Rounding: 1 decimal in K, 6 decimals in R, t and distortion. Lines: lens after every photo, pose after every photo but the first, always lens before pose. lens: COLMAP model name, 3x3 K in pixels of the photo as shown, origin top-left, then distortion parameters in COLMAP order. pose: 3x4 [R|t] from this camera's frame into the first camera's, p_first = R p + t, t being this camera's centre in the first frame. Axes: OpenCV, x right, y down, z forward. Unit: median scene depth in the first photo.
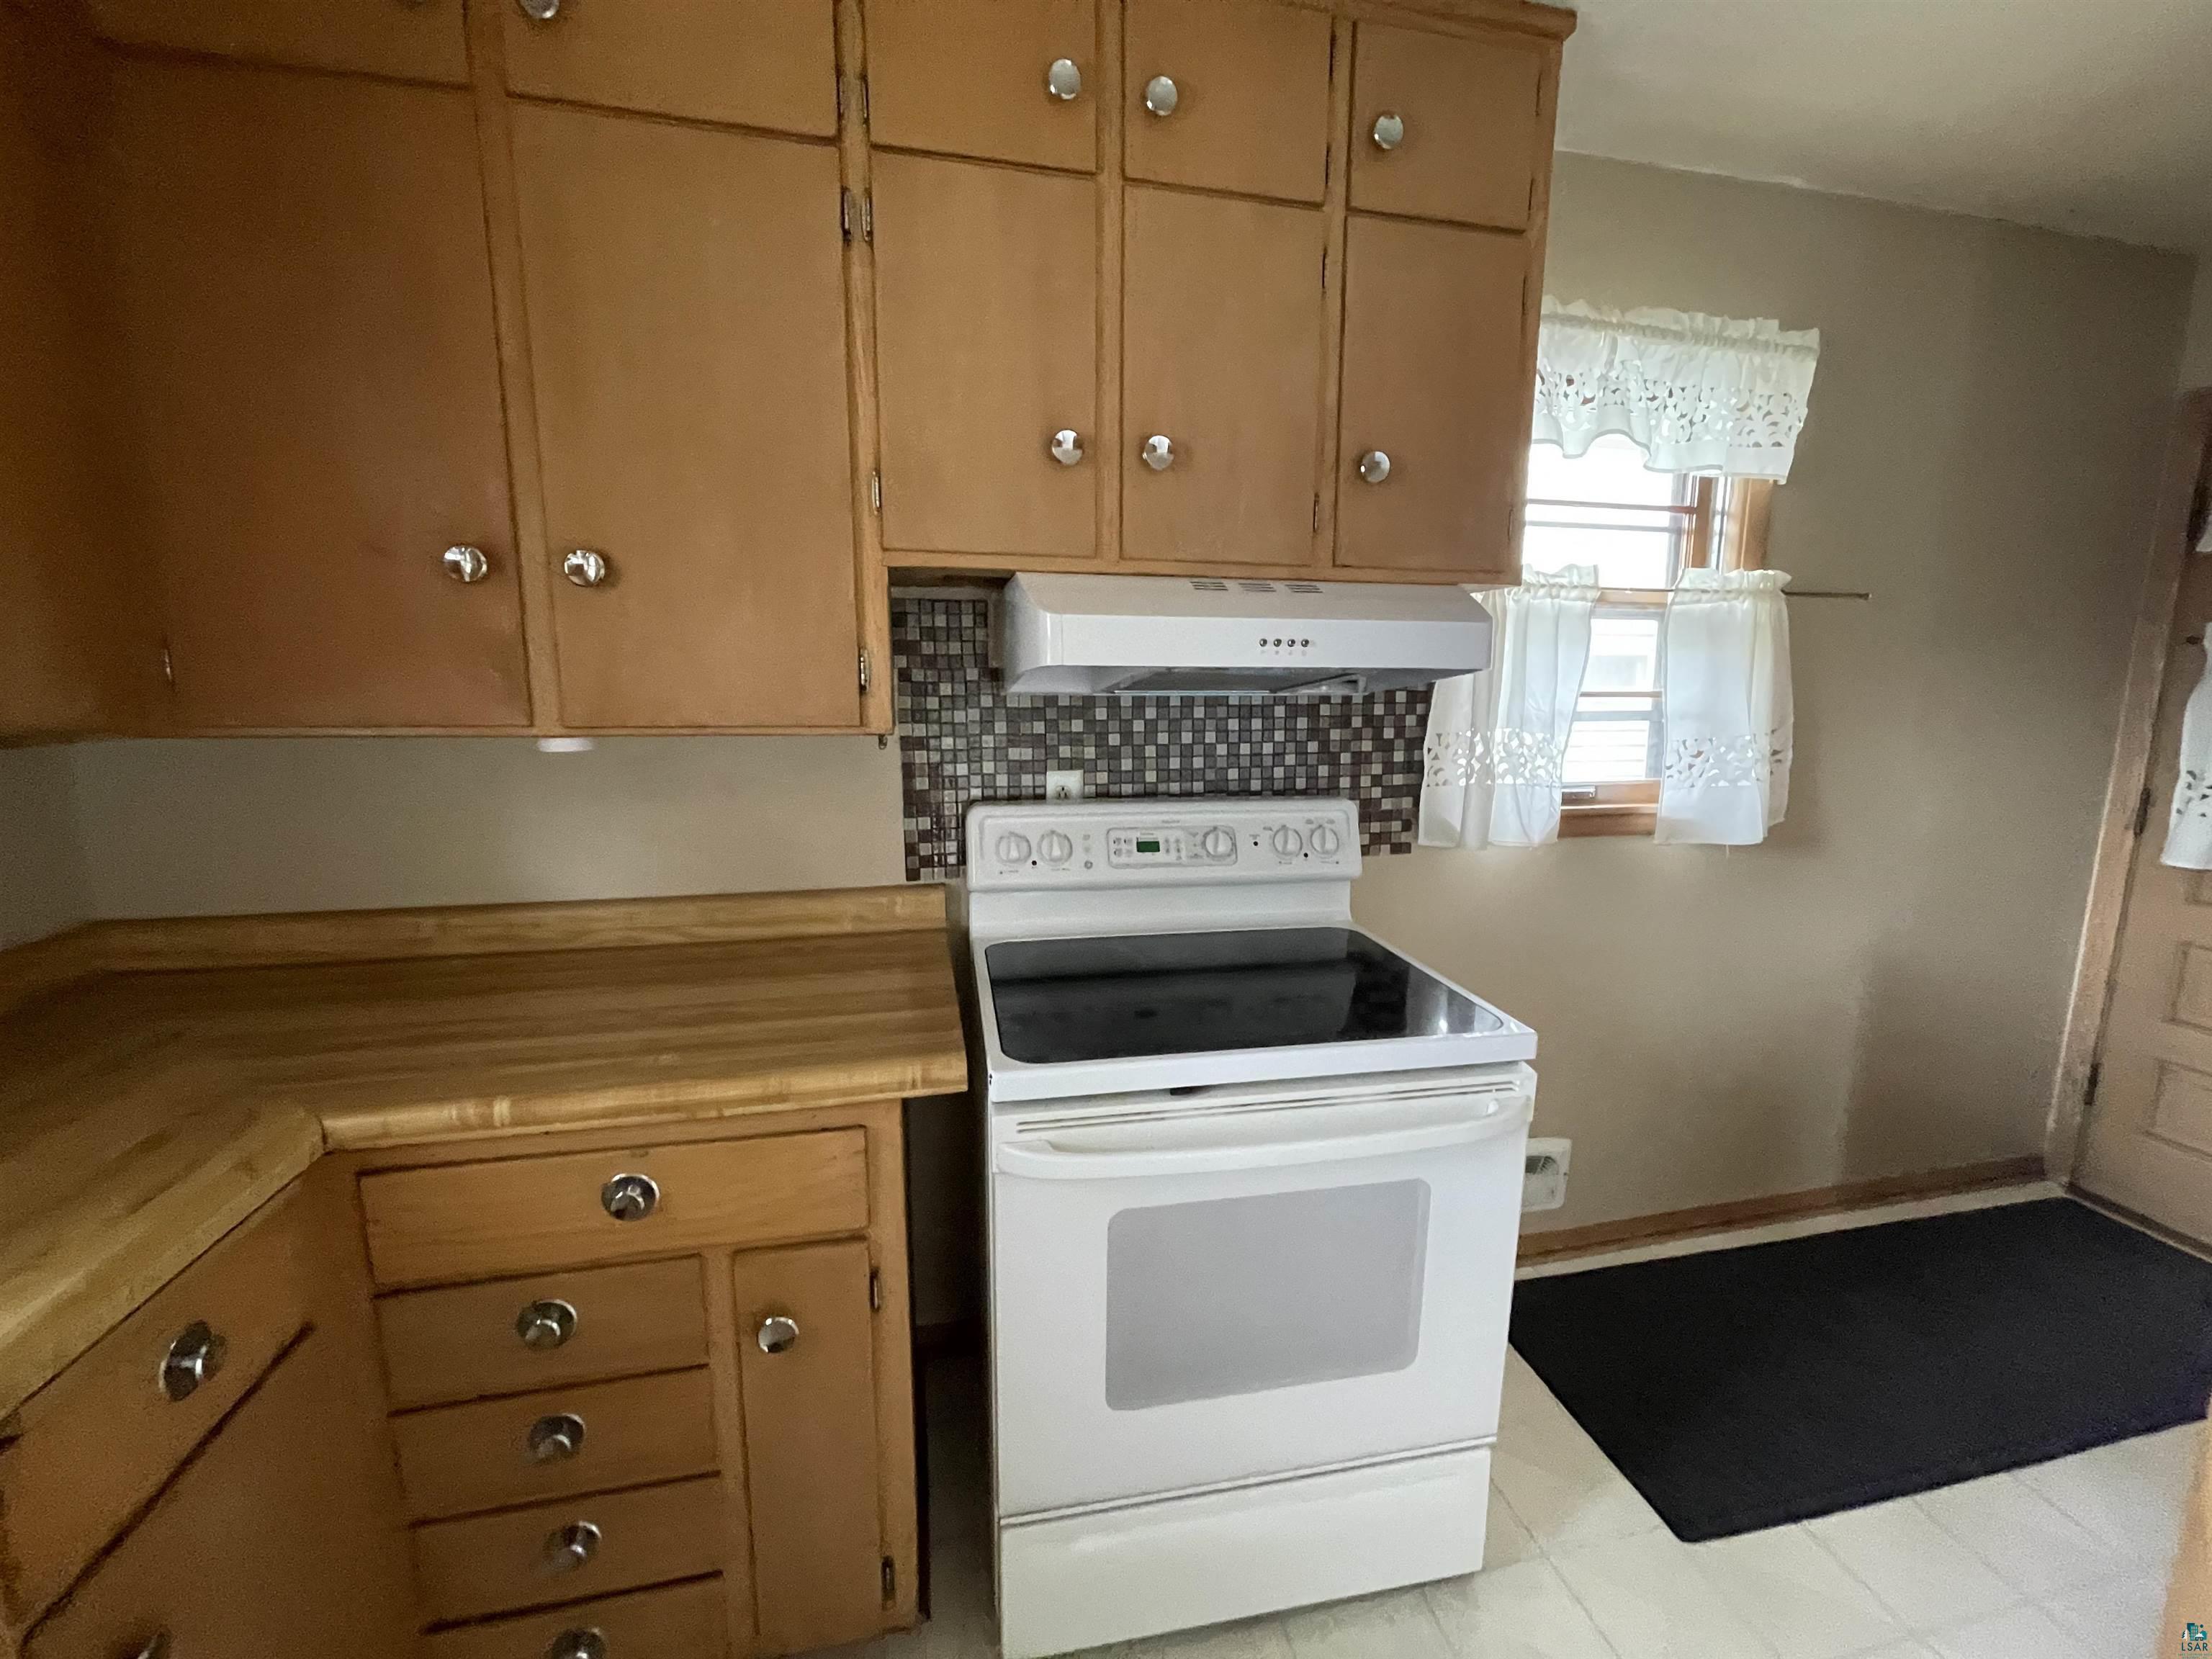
lens RADIAL K [[886.7, 0, 1111.1], [0, 886.7, 822.2], [0, 0, 1]] dist [-0.000727, 0.000304]
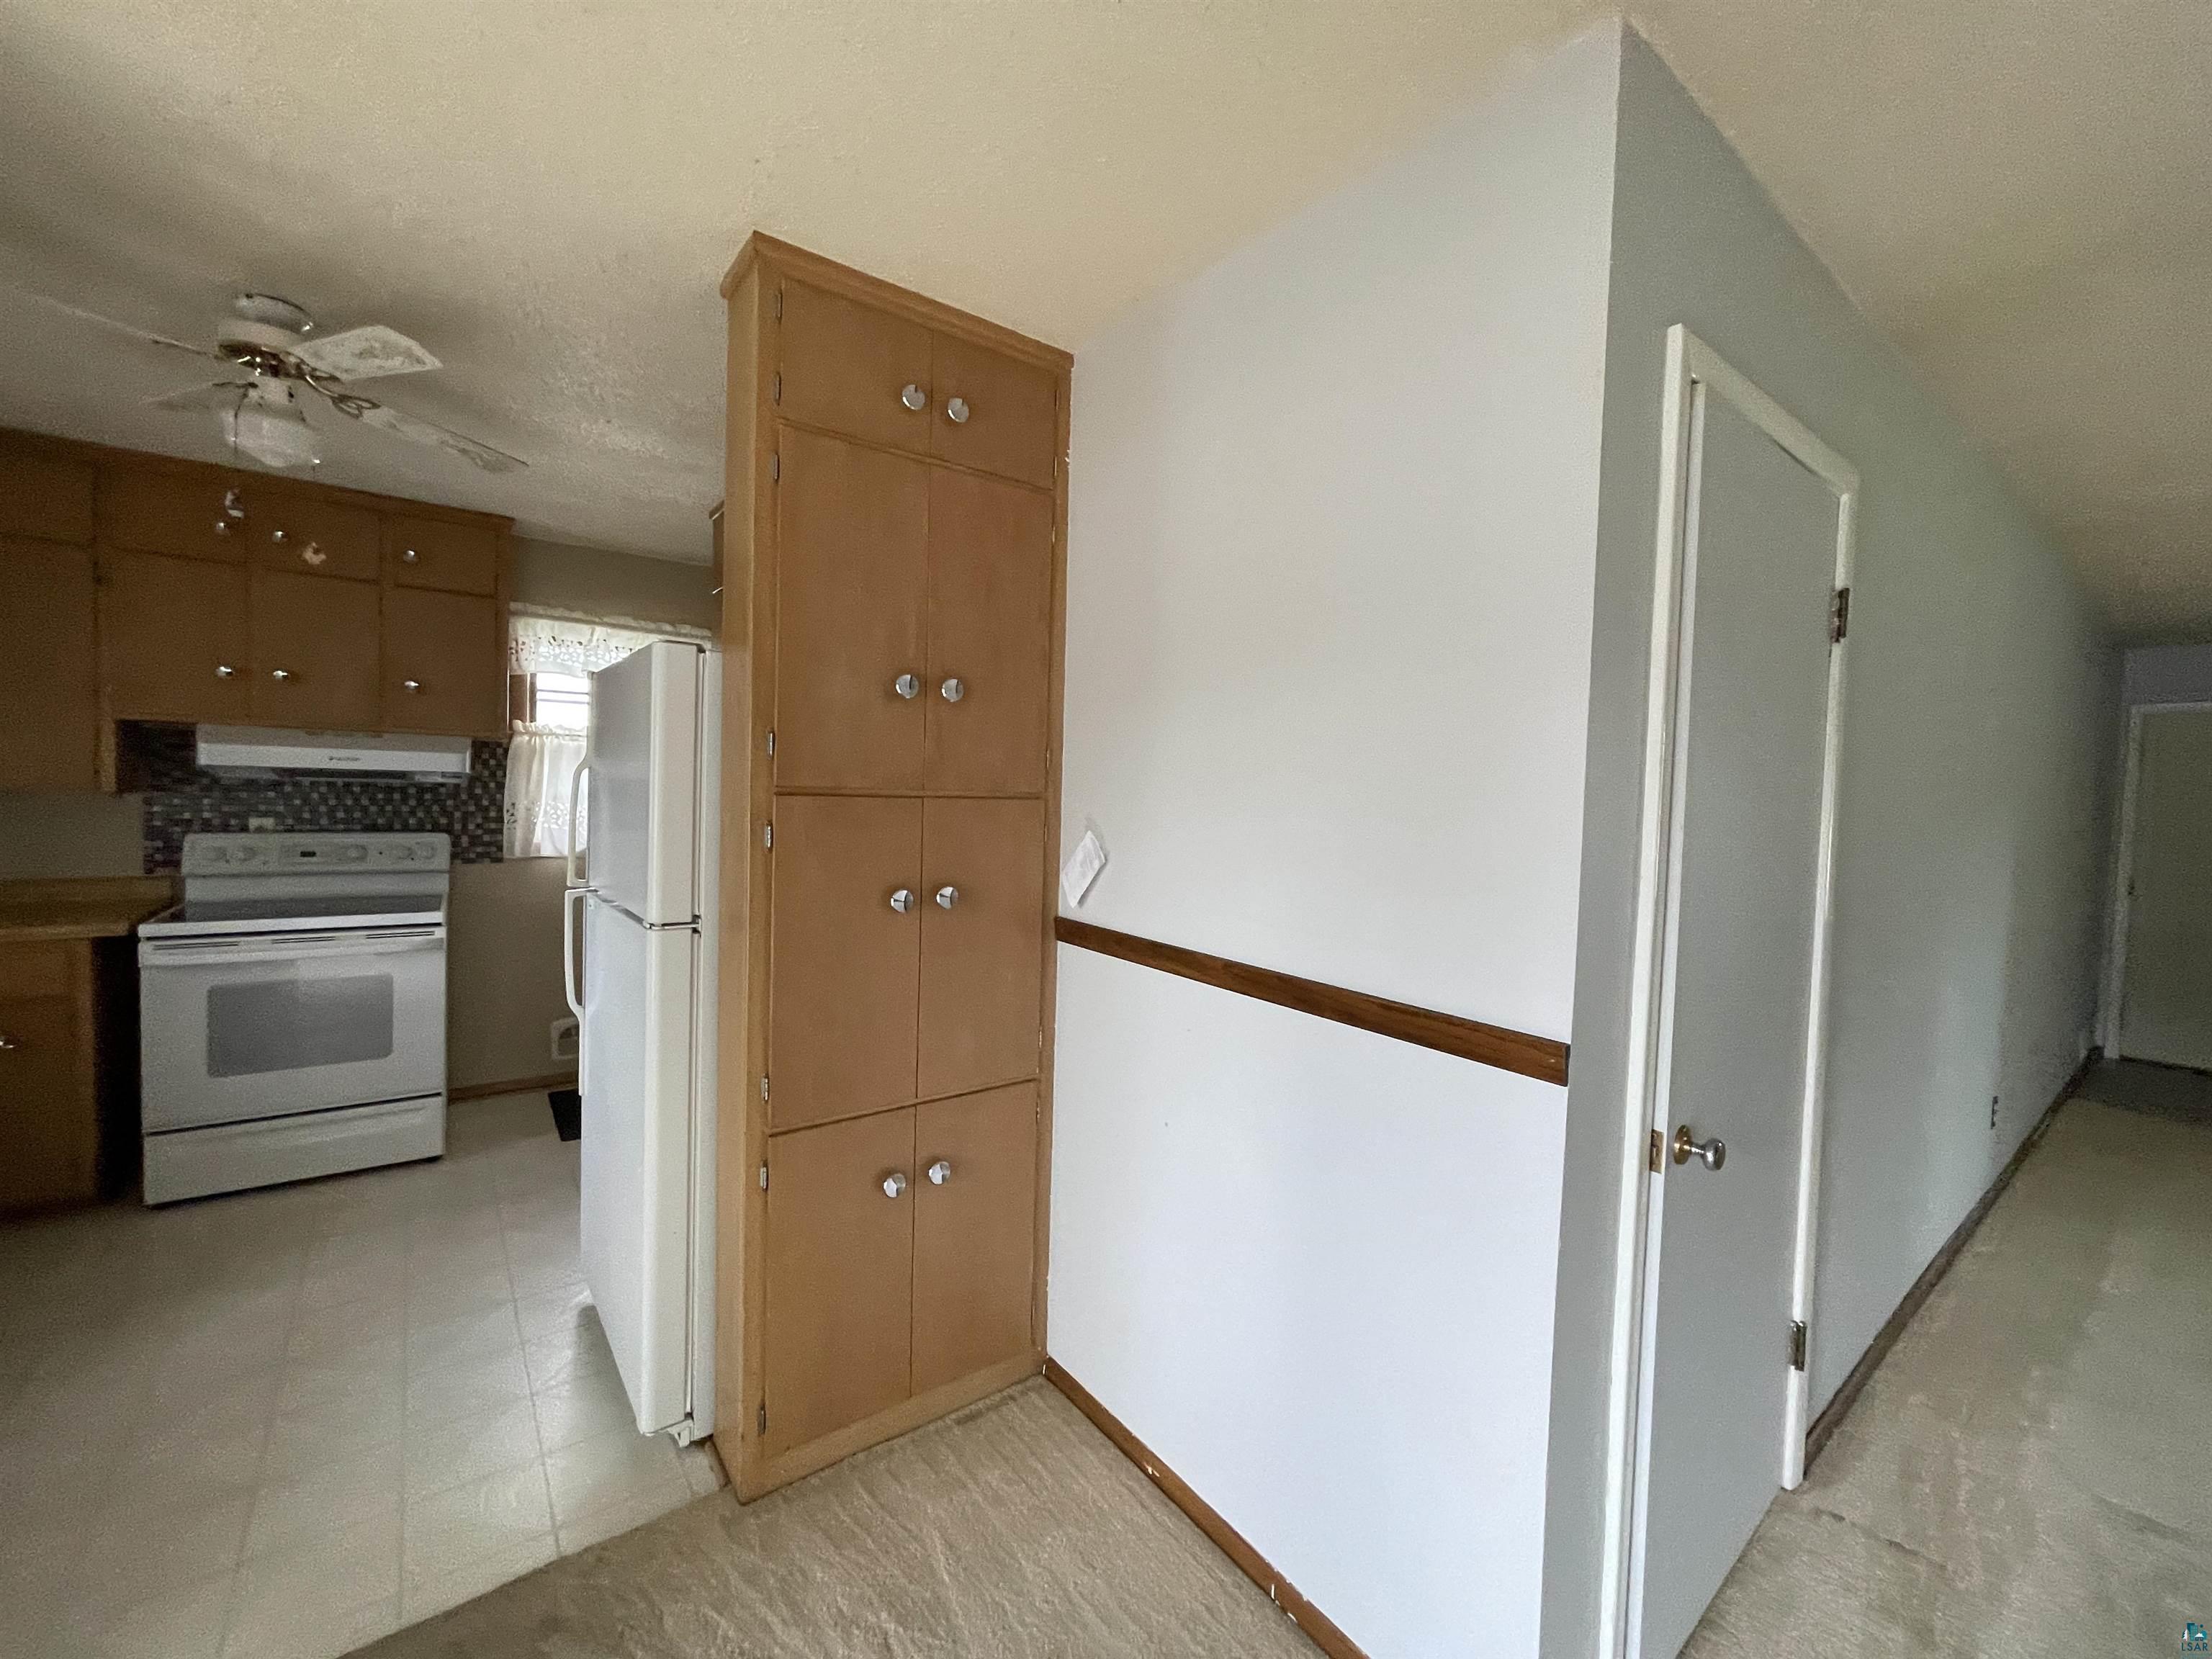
lens RADIAL K [[886.7, 0, 1111.1], [0, 886.7, 822.2], [0, 0, 1]] dist [-0.000727, 0.000304]
pose [[0.904618, 0.007754, 0.426154, 0.772607], [0.039385, 0.994036, -0.101692, 0.214646], [-0.424401, 0.108776, 0.898917, -1.478550]]
